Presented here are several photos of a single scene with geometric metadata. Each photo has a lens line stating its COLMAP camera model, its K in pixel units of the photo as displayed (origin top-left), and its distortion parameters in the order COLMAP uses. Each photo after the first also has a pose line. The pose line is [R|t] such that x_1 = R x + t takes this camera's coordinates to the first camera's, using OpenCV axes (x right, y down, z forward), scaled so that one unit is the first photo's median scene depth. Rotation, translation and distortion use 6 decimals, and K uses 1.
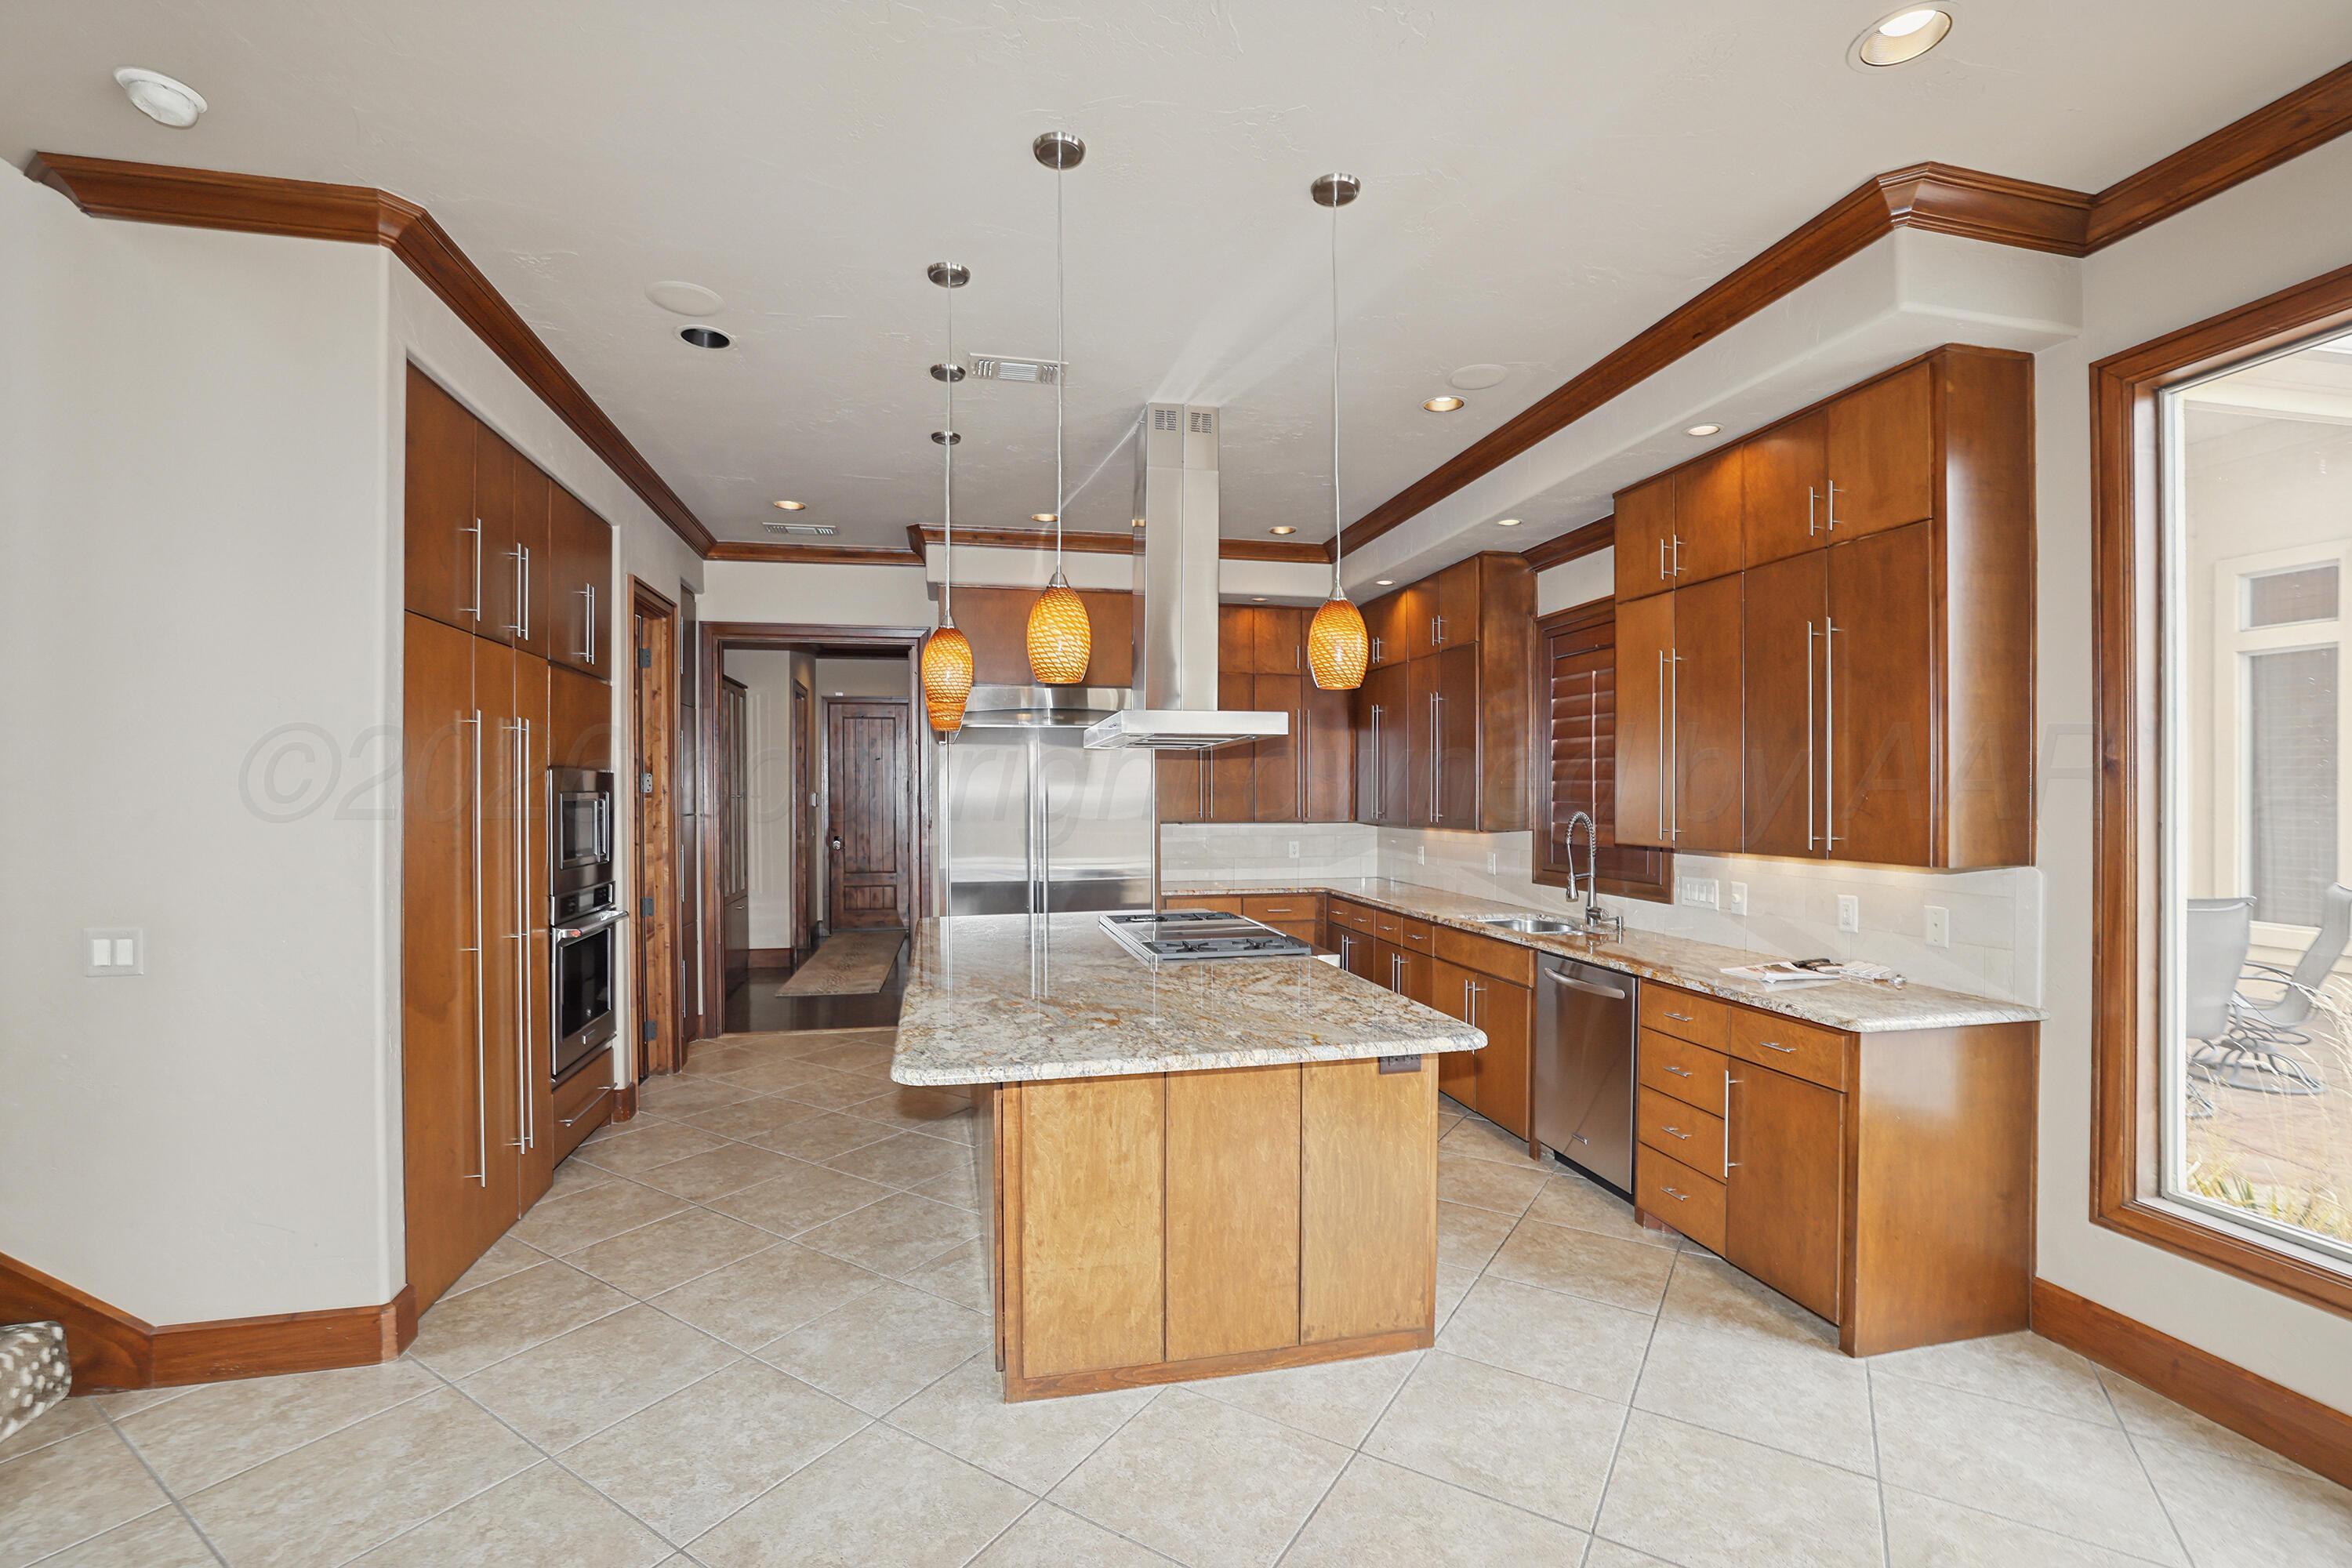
lens RADIAL K [[1032.5, 0, 1169.8], [0, 1032.5, 799.9], [0, 0, 1]] dist [-0.046841, 0.023269]
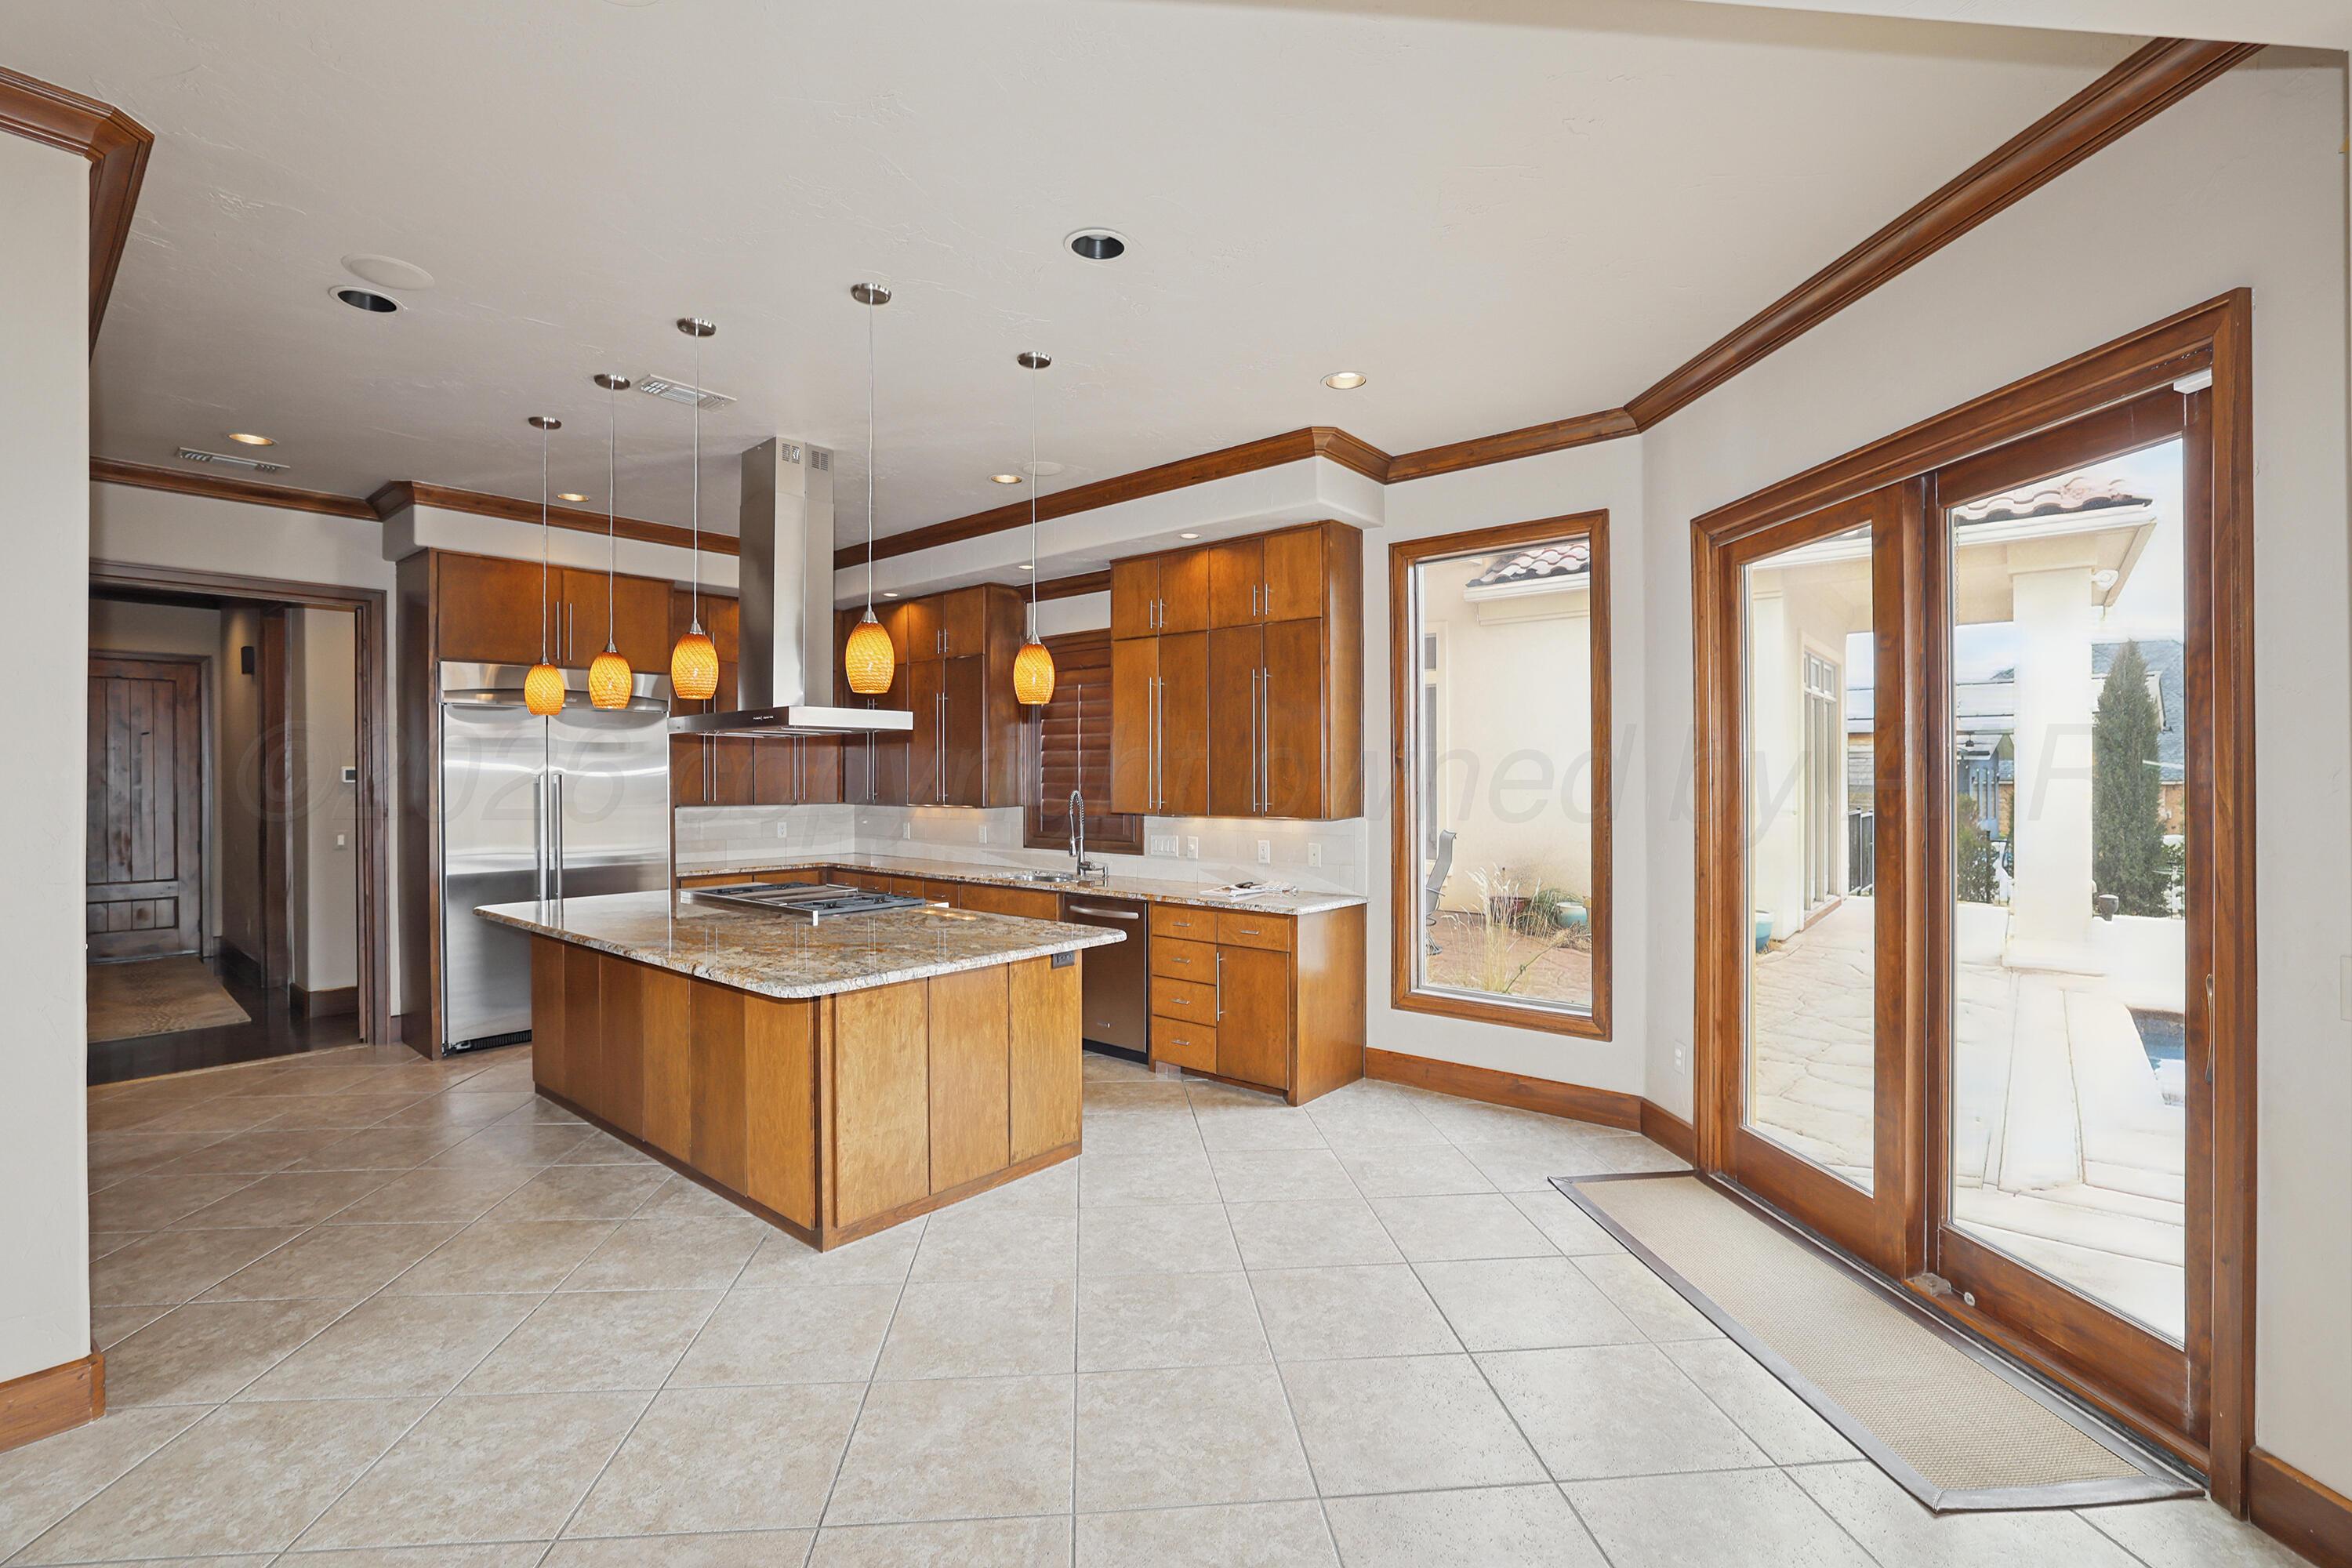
lens RADIAL K [[1028.4, 0, 1176.0], [0, 1028.4, 784.0], [0, 0, 1]] dist [-0.002283, 0.000111]
pose [[0.804433, -0.005336, 0.594020, -0.482868], [0.005739, 0.999983, 0.001211, 0.003144], [-0.594016, 0.002435, 0.804449, -0.260008]]
